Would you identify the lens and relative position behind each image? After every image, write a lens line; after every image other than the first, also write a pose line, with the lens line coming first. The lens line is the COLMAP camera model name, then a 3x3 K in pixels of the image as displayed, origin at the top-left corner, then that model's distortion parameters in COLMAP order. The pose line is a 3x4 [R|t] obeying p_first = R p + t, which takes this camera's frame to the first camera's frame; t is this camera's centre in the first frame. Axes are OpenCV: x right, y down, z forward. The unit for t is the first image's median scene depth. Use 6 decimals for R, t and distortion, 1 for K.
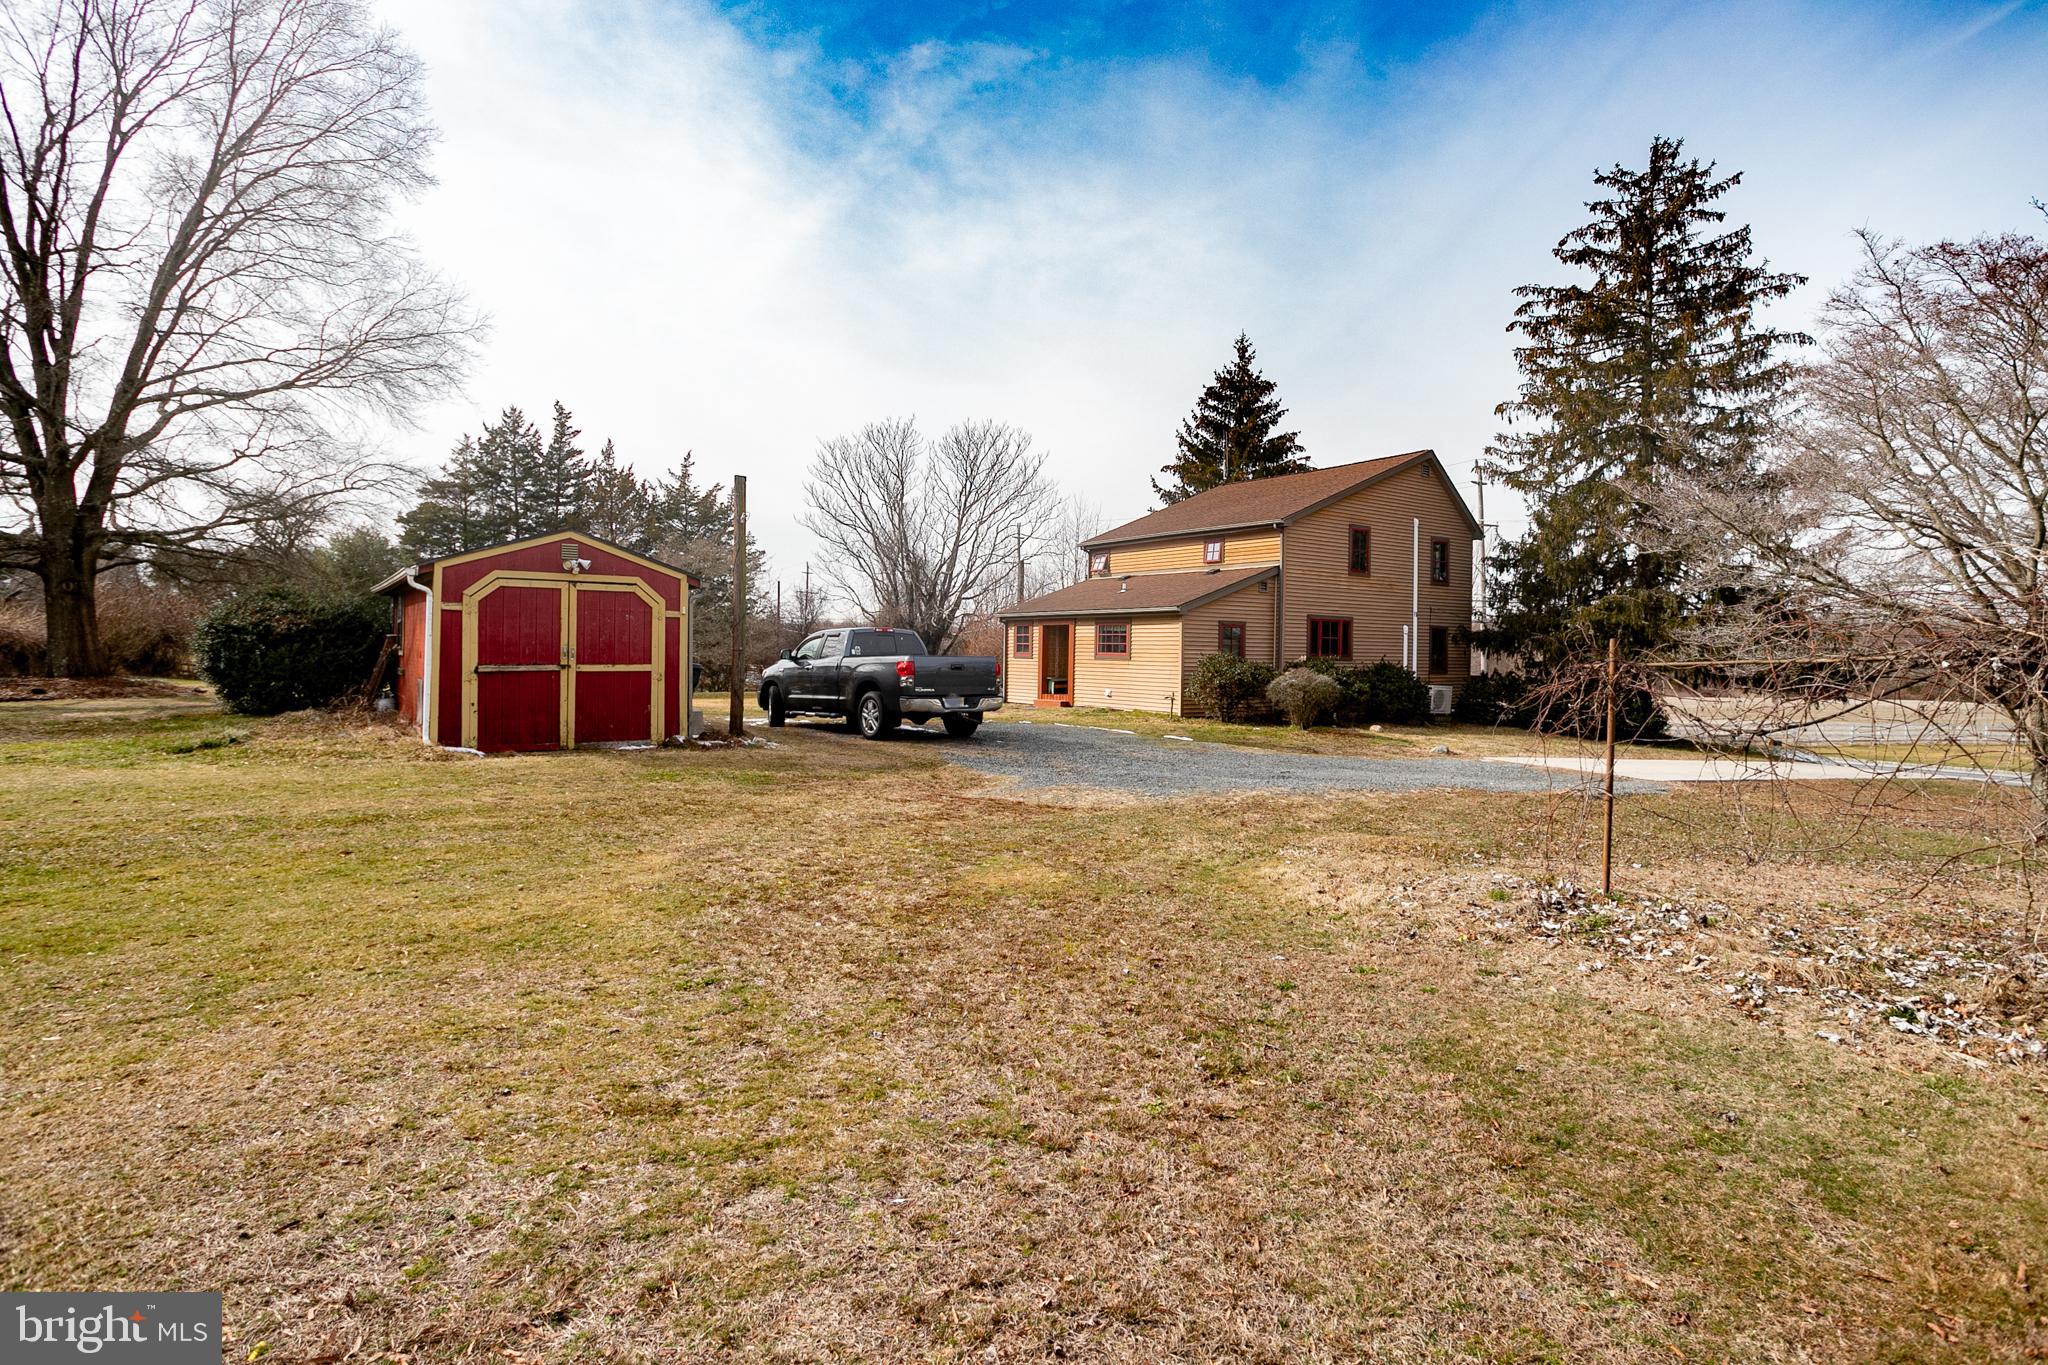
lens RADIAL K [[1050.0, 0, 1026.9], [0, 1050.0, 644.4], [0, 0, 1]] dist [-0.088494, -0.000057]
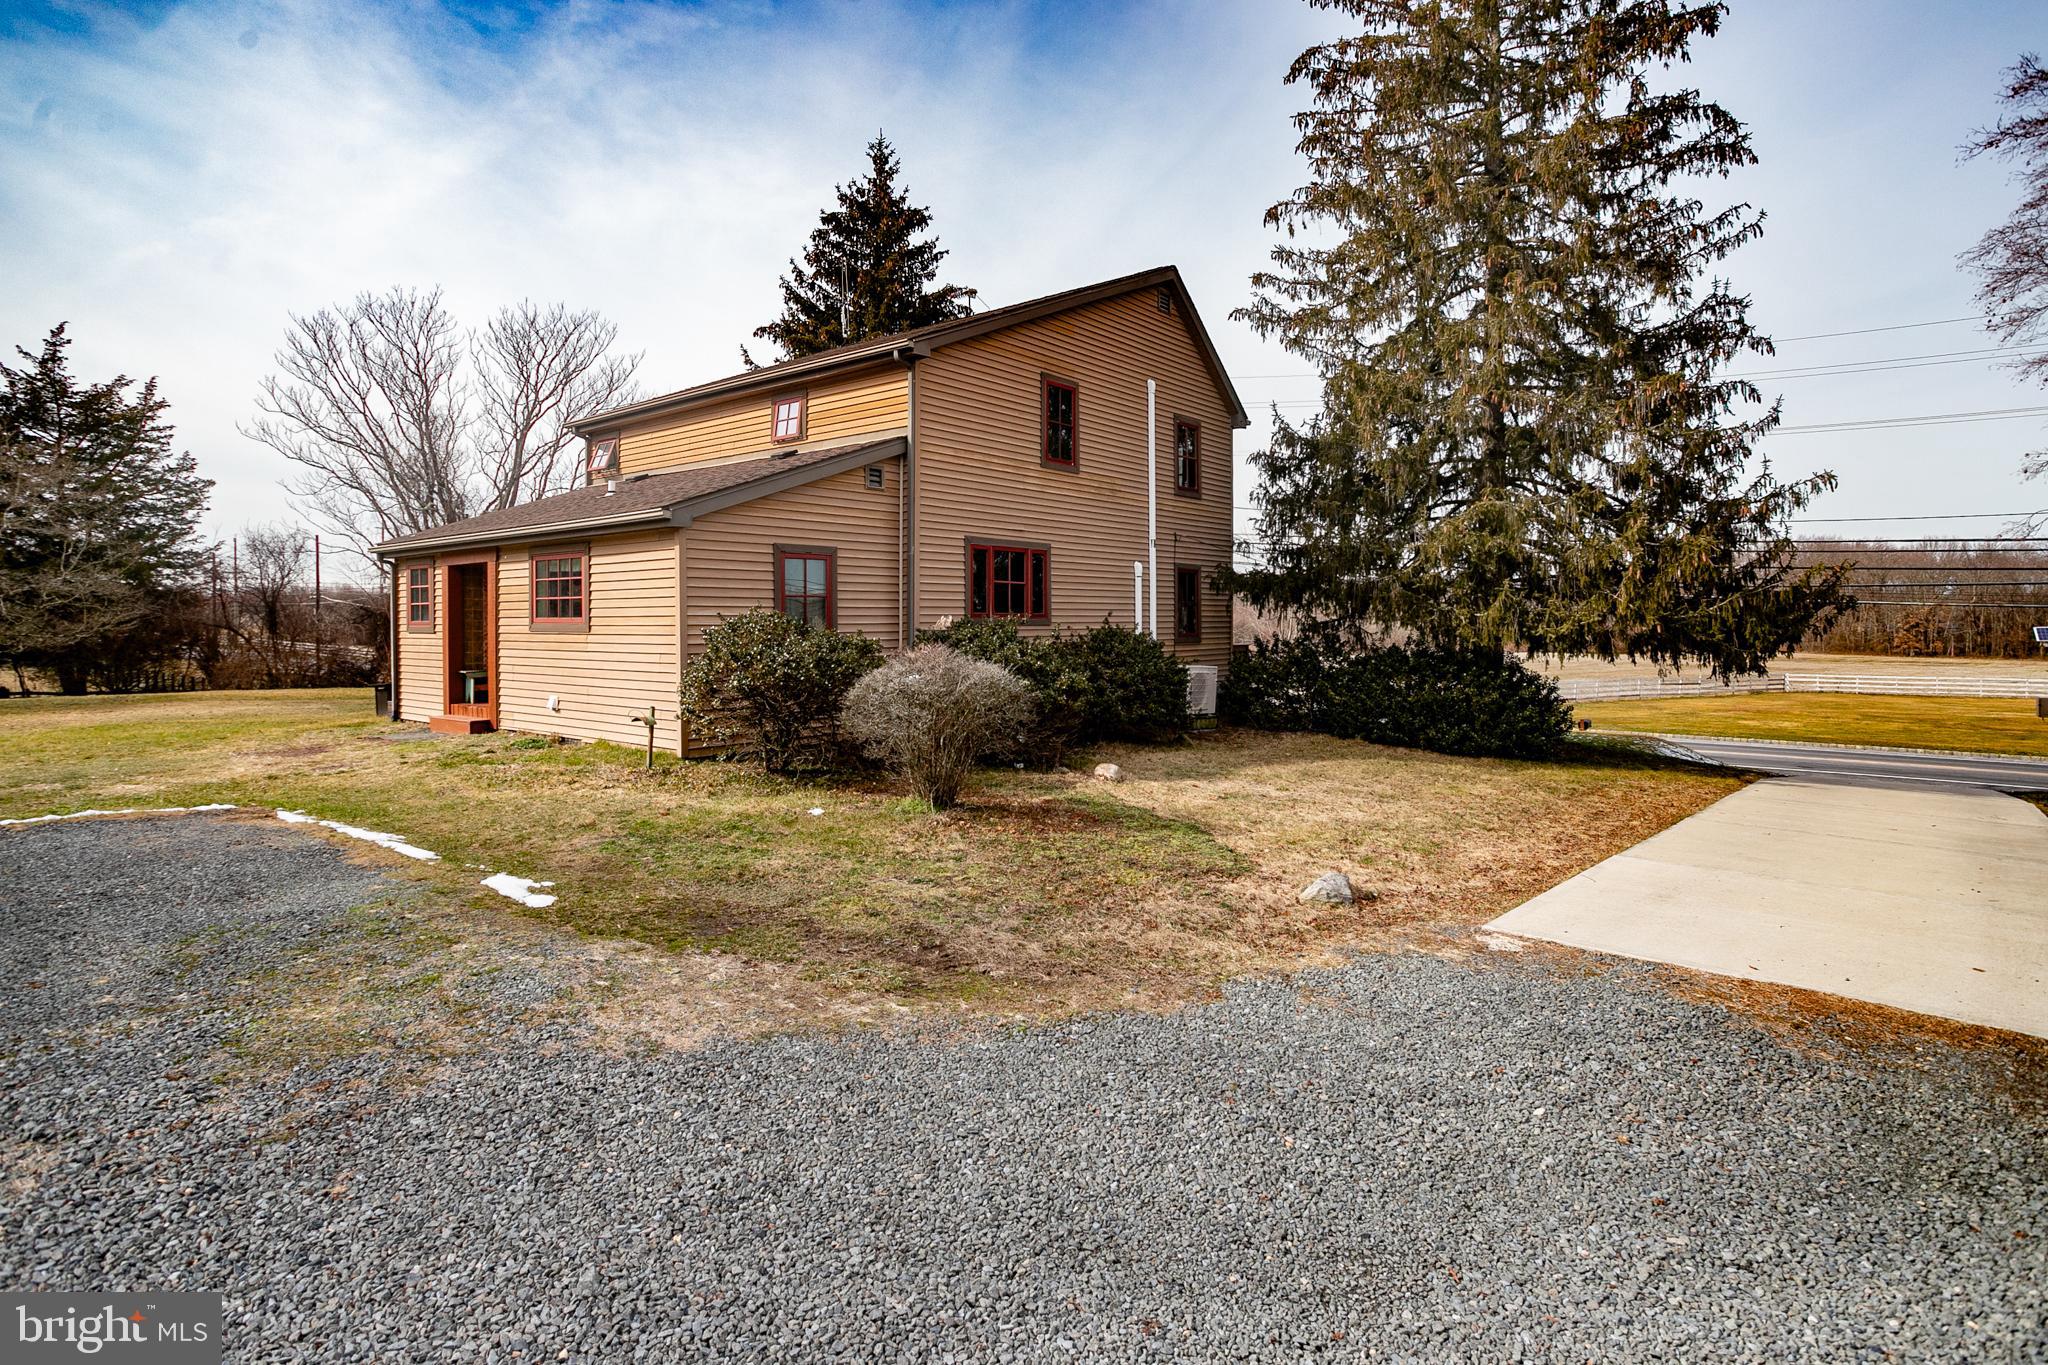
lens RADIAL K [[1066.3, 0, 1023.7], [0, 1066.3, 620.5], [0, 0, 1]] dist [0.000121, 0.000024]
pose [[0.958319, -0.018266, 0.285117, 0.128685], [0.016007, 0.999819, 0.010249, 0.007016], [-0.285253, -0.005258, 0.958438, 0.429817]]
